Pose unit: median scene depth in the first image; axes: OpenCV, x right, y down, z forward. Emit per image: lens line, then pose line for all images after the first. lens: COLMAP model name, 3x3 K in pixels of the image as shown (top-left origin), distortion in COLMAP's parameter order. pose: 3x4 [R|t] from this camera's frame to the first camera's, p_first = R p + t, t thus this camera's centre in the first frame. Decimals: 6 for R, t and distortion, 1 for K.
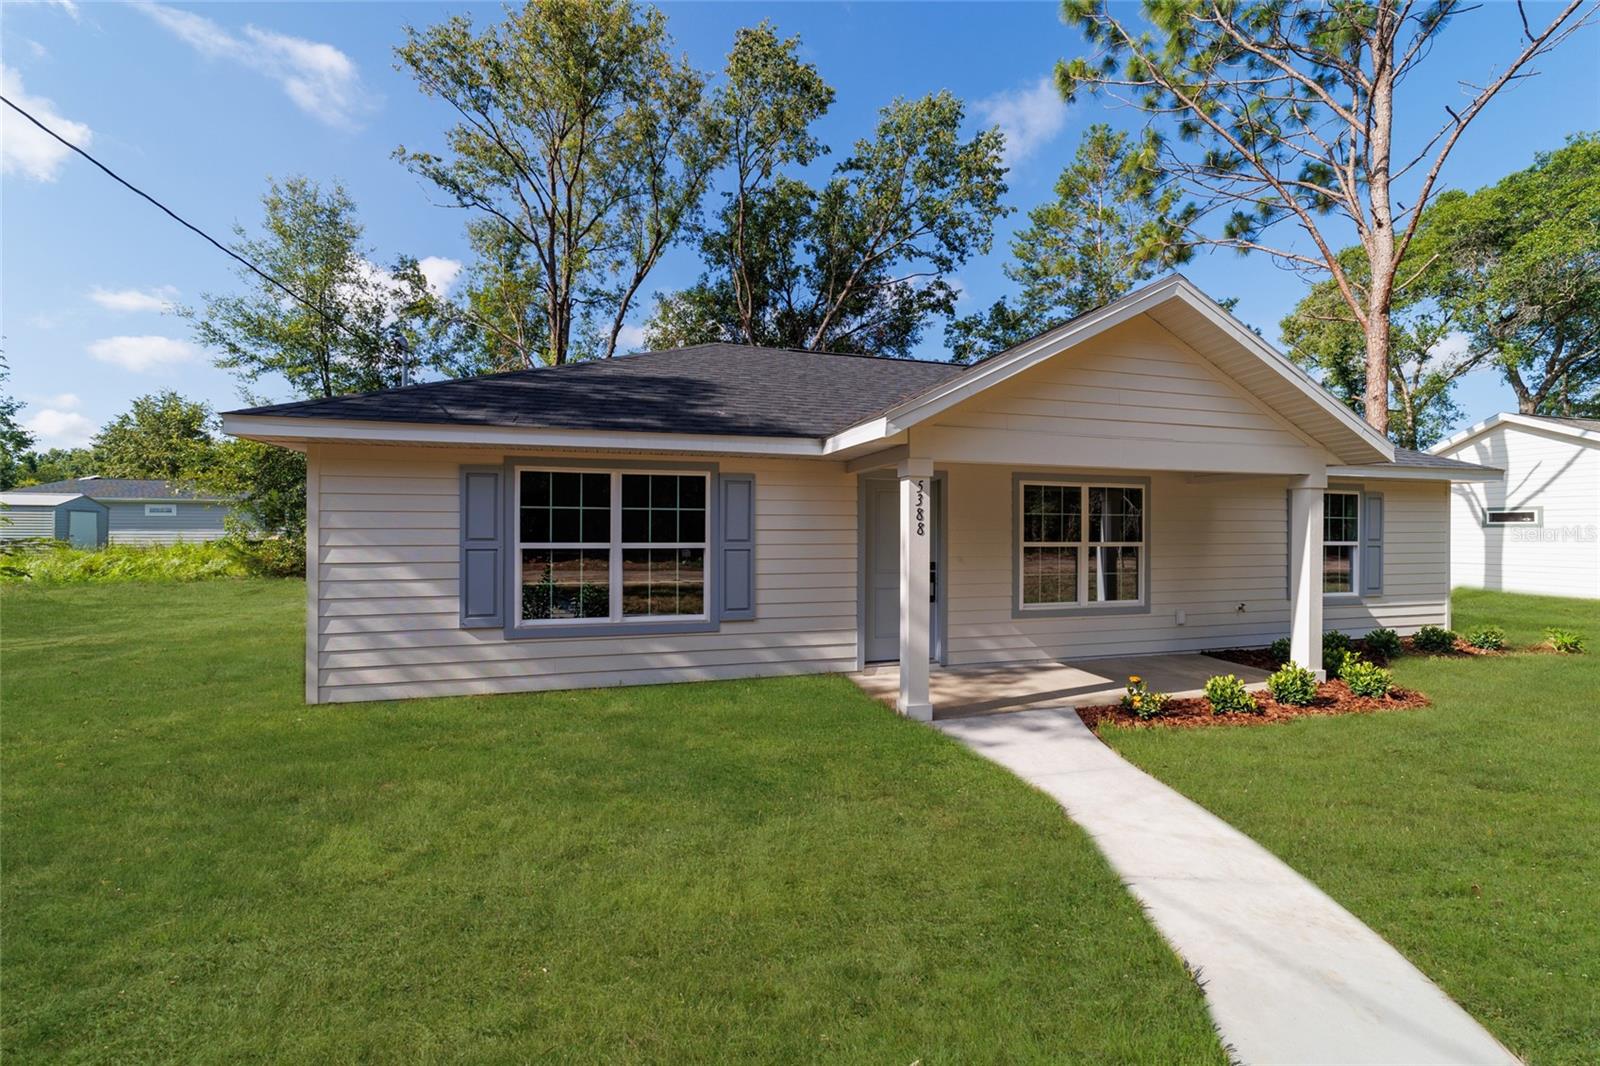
lens RADIAL K [[613.6, 0, 791.6], [0, 613.6, 535.0], [0, 0, 1]] dist [-0.013223, 0.007025]
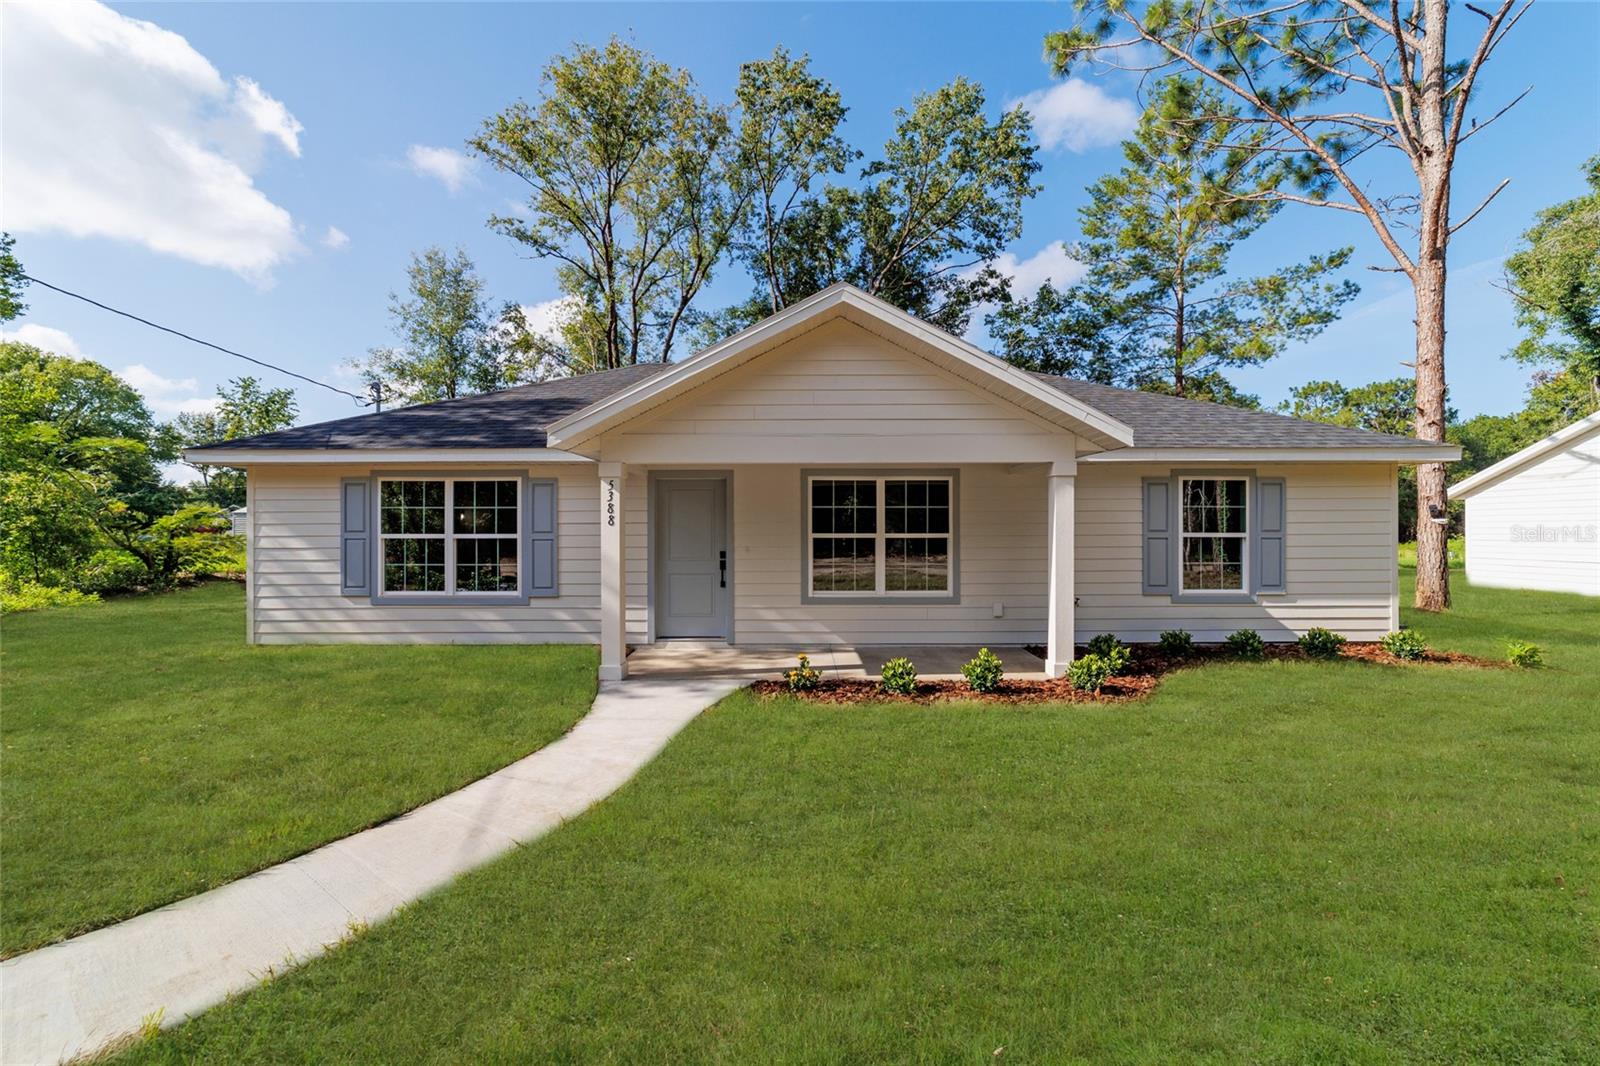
lens RADIAL K [[613.6, 0, 791.6], [0, 613.6, 535.0], [0, 0, 1]] dist [-0.013223, 0.007025]
pose [[0.964838, -0.002943, -0.262829, 0.583843], [0.002942, 0.999996, -0.000395, 0.013625], [0.262829, -0.000392, 0.964842, -0.046748]]
